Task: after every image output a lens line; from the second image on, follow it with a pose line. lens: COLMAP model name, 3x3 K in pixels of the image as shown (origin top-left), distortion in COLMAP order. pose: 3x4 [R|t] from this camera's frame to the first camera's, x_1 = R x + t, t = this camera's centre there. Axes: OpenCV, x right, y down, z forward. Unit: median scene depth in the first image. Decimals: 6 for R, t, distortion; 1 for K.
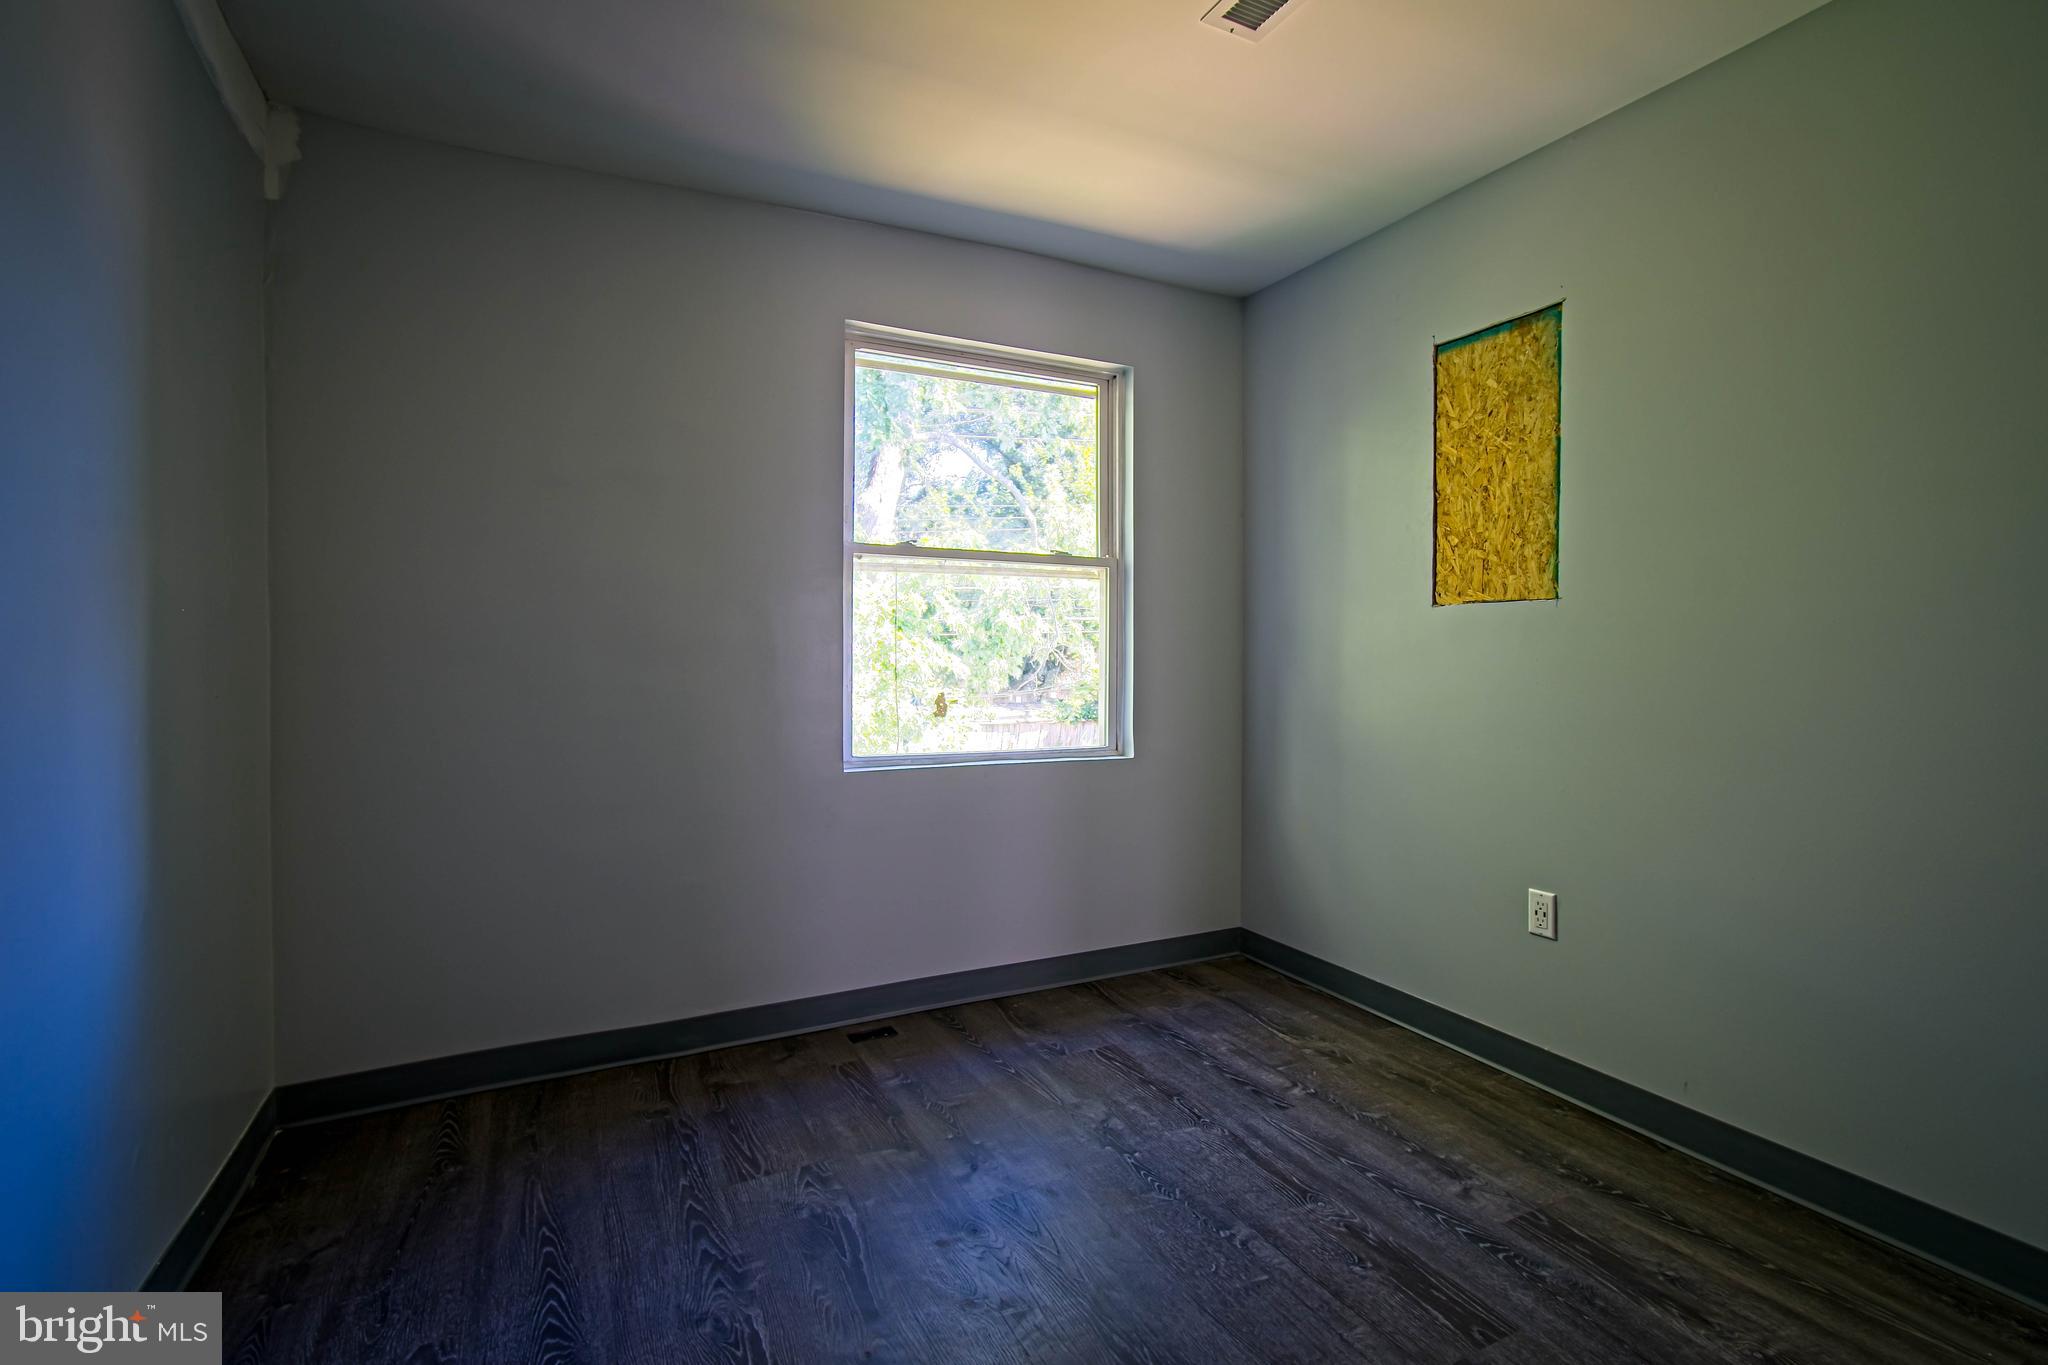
lens RADIAL K [[909.1, 0, 1053.8], [0, 909.1, 669.4], [0, 0, 1]] dist [-0.017645, 0.007544]
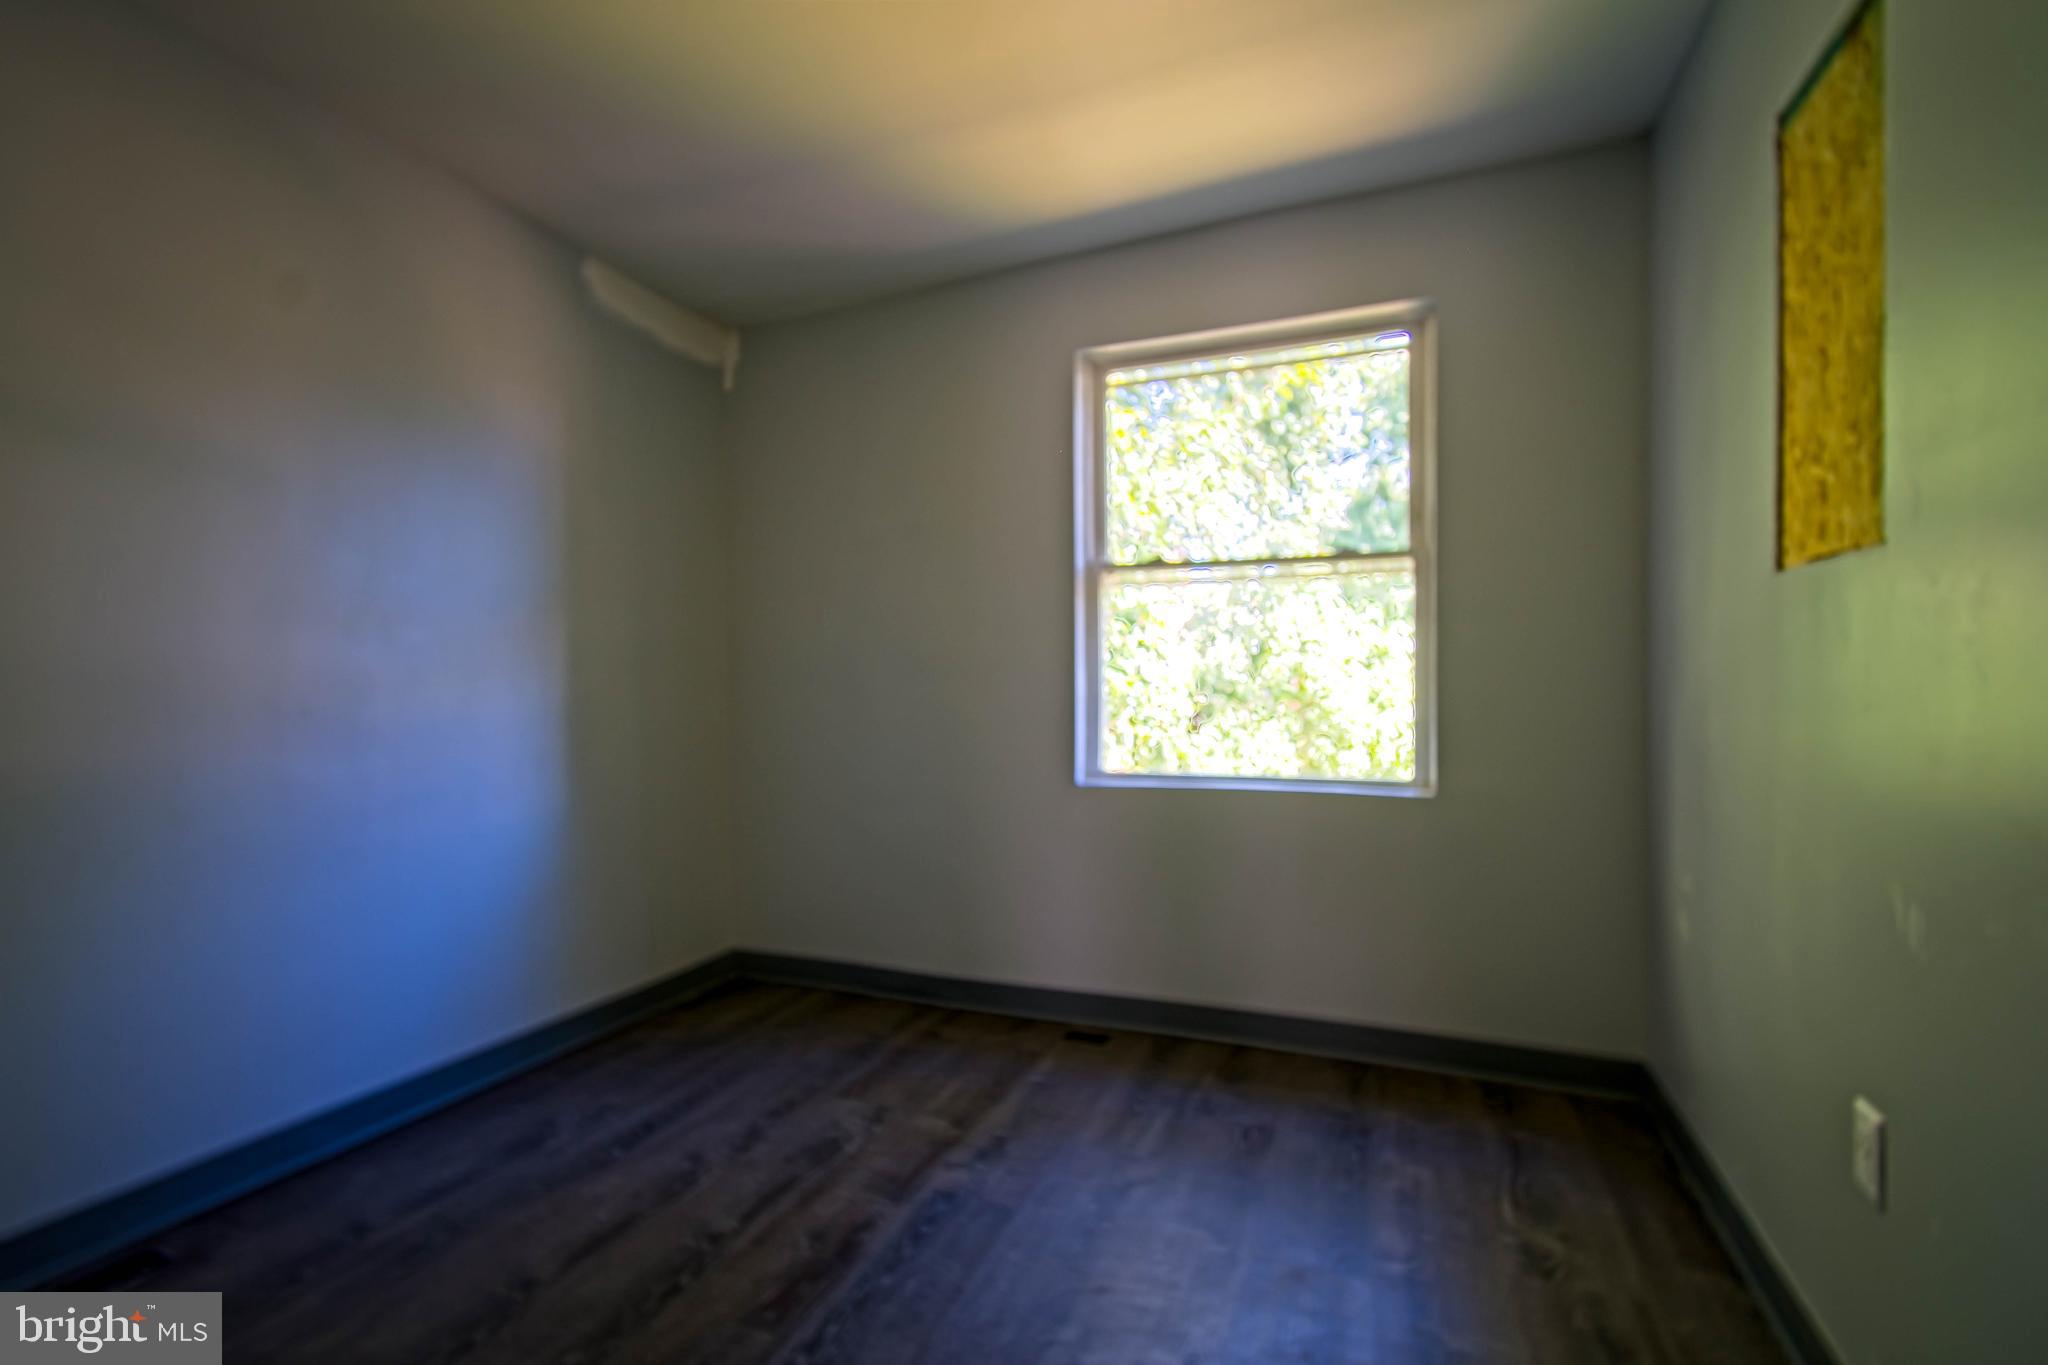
lens RADIAL K [[909.1, 0, 1007.2], [0, 909.1, 688.8], [0, 0, 1]] dist [-0.017645, 0.007544]
pose [[0.655878, 0.000619, -0.754866, 0.530546], [0.000074, 1.000000, 0.000885, 0.003511], [0.754867, -0.000636, 0.655878, 0.254915]]
